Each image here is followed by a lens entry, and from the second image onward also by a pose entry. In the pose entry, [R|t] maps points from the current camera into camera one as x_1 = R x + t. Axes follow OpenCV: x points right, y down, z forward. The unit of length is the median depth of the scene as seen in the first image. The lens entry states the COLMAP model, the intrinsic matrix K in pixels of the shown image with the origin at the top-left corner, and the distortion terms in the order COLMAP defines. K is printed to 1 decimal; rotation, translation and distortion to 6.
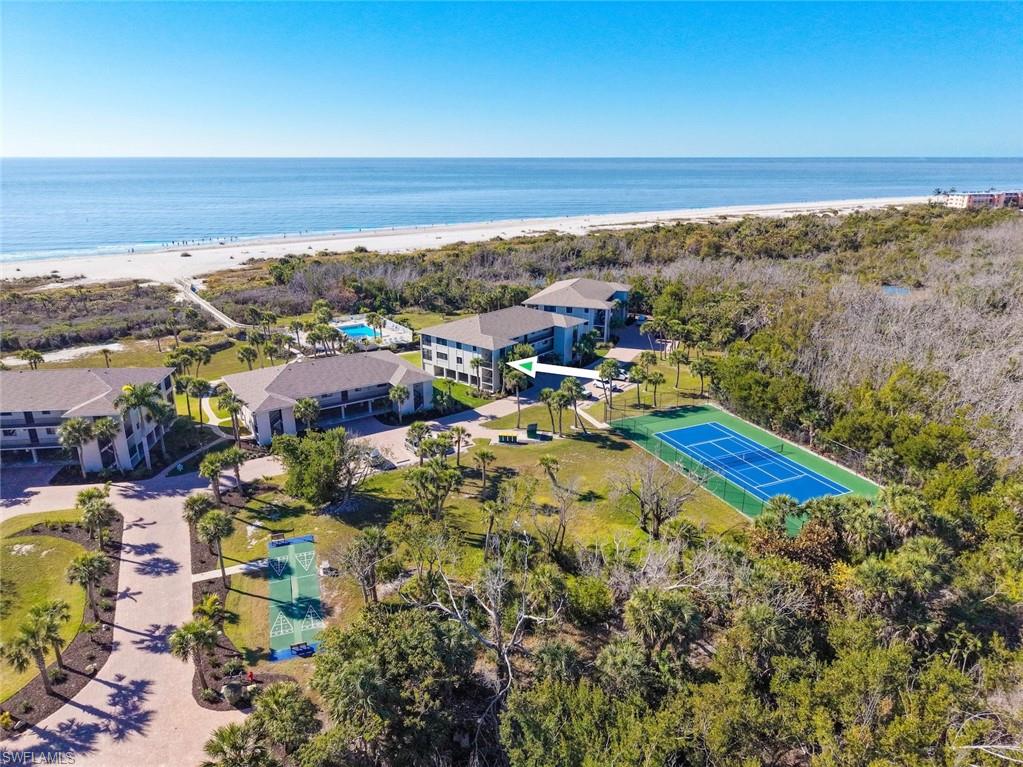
lens RADIAL K [[676.9, 0, 514.1], [0, 676.9, 385.8], [0, 0, 1]] dist [0.078754, -0.129279]
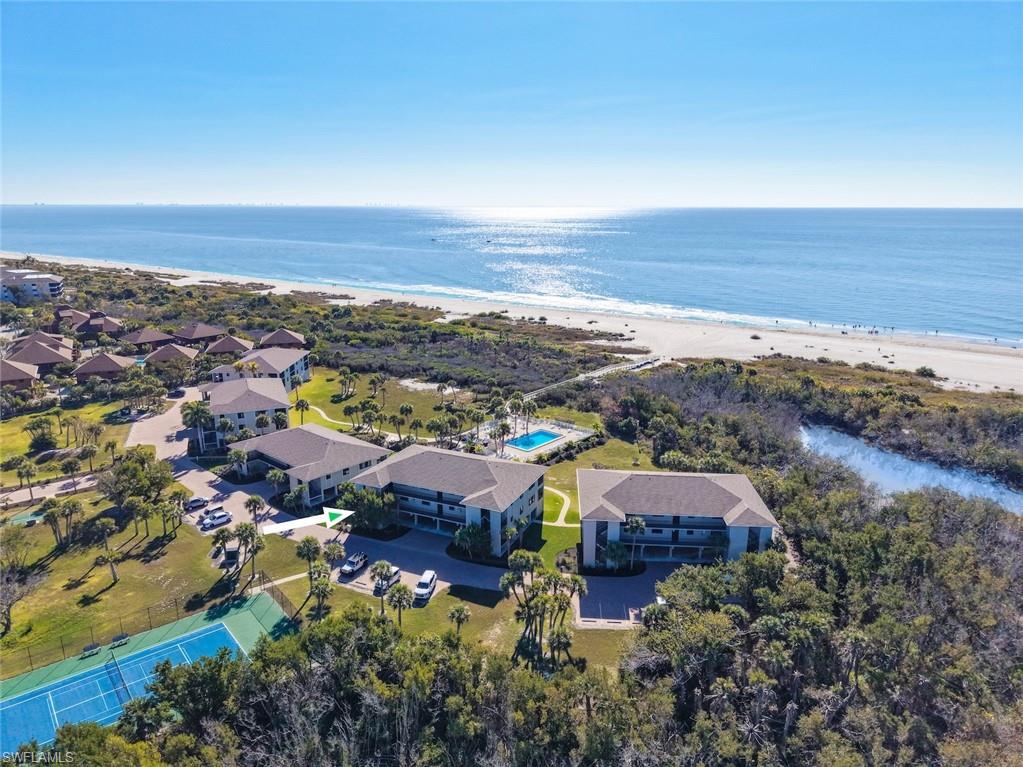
lens RADIAL K [[682.0, 0, 514.4], [0, 682.0, 384.1], [0, 0, 1]] dist [0.036858, -0.050546]
pose [[0.268496, 0.244205, -0.931812, 0.517552], [-0.310625, 0.937607, 0.156219, -0.232500], [0.911823, 0.247501, 0.327600, 0.476465]]
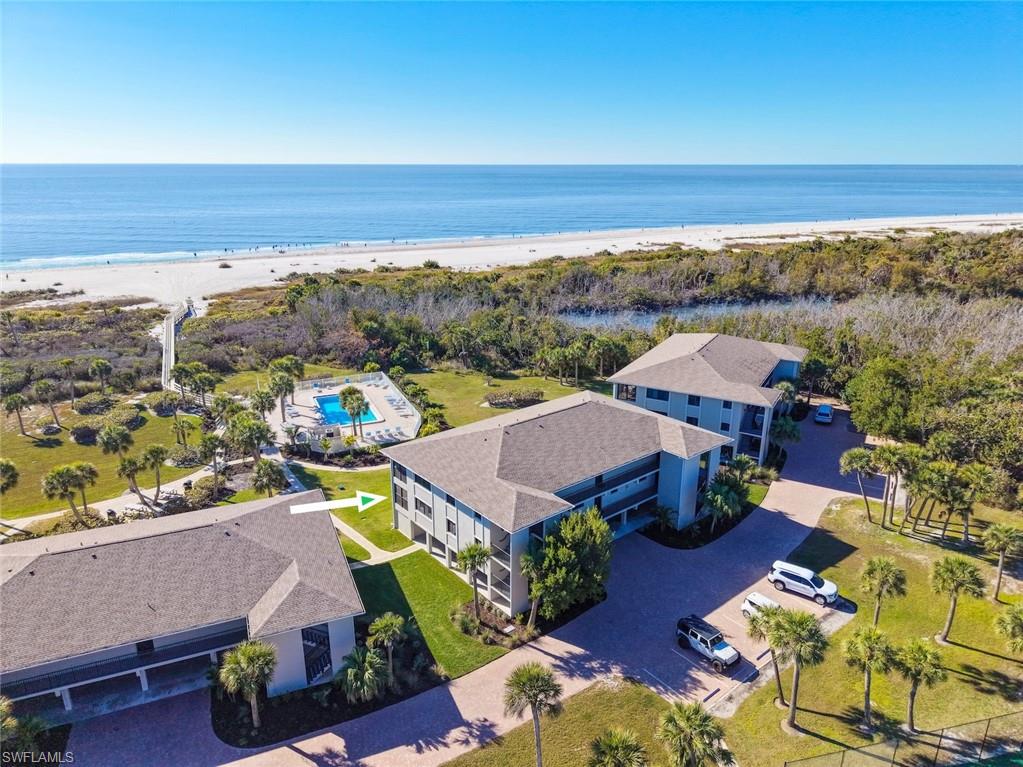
lens RADIAL K [[682.0, 0, 514.4], [0, 682.0, 384.1], [0, 0, 1]] dist [0.036858, -0.050546]
pose [[0.984283, 0.055345, -0.167703, 0.022119], [-0.057472, 0.998316, -0.007850, -0.081345], [0.166986, 0.017364, 0.985806, 0.312924]]
